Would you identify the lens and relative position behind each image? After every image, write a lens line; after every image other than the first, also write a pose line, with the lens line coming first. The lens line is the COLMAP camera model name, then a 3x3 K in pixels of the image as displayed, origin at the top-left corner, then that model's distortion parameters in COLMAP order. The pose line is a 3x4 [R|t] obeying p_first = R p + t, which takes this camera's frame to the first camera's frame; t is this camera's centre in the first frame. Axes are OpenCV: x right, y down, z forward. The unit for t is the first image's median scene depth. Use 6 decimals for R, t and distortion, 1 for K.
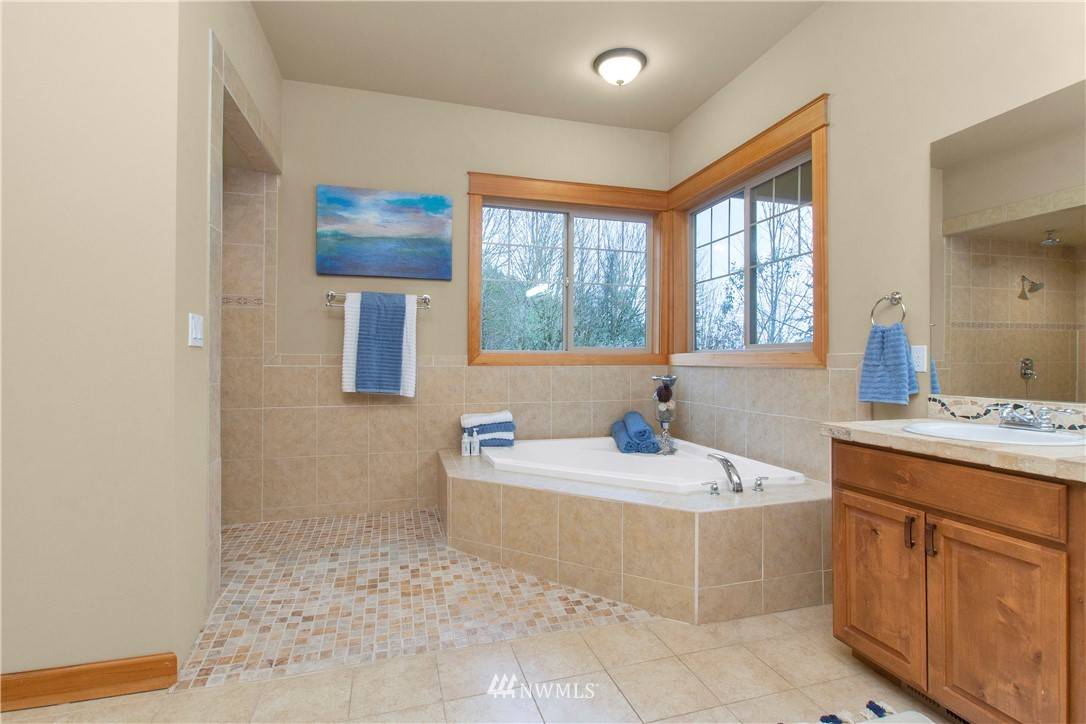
lens RADIAL K [[502.7, 0, 537.7], [0, 502.7, 357.5], [0, 0, 1]] dist [-0.003763, 0.000414]
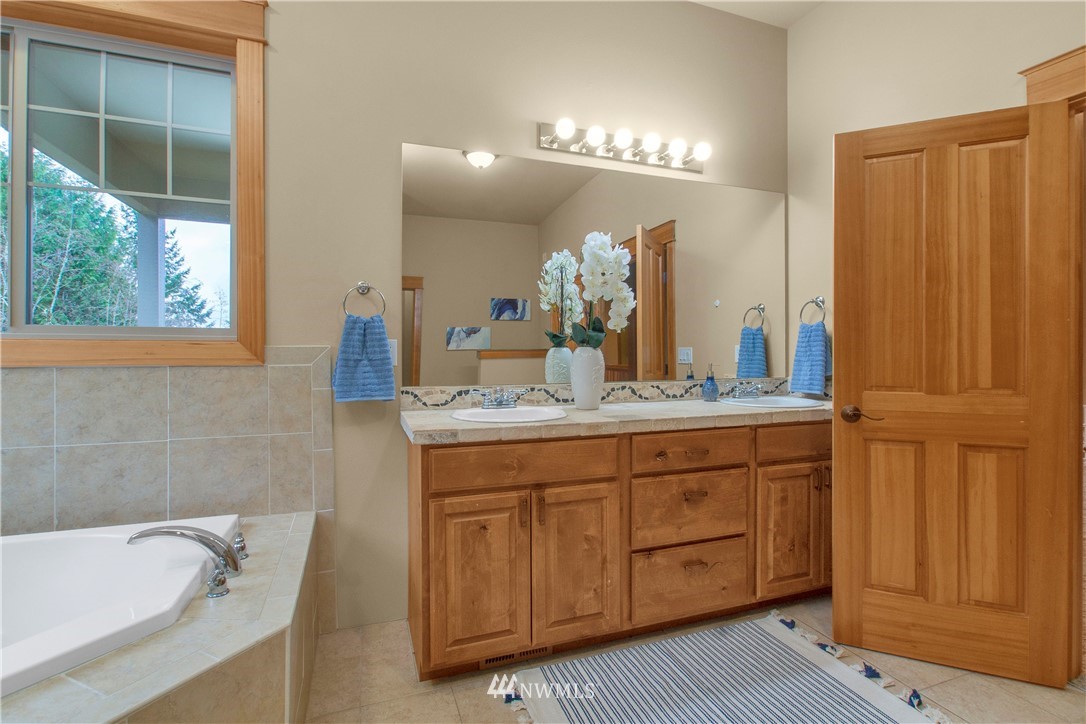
lens RADIAL K [[502.7, 0, 537.5], [0, 502.7, 360.5], [0, 0, 1]] dist [-0.003763, 0.000414]
pose [[-0.061515, -0.015188, 0.997991, -0.287175], [-0.006705, 0.999868, 0.014803, 0.001078], [-0.998084, -0.005781, -0.061609, 0.862184]]
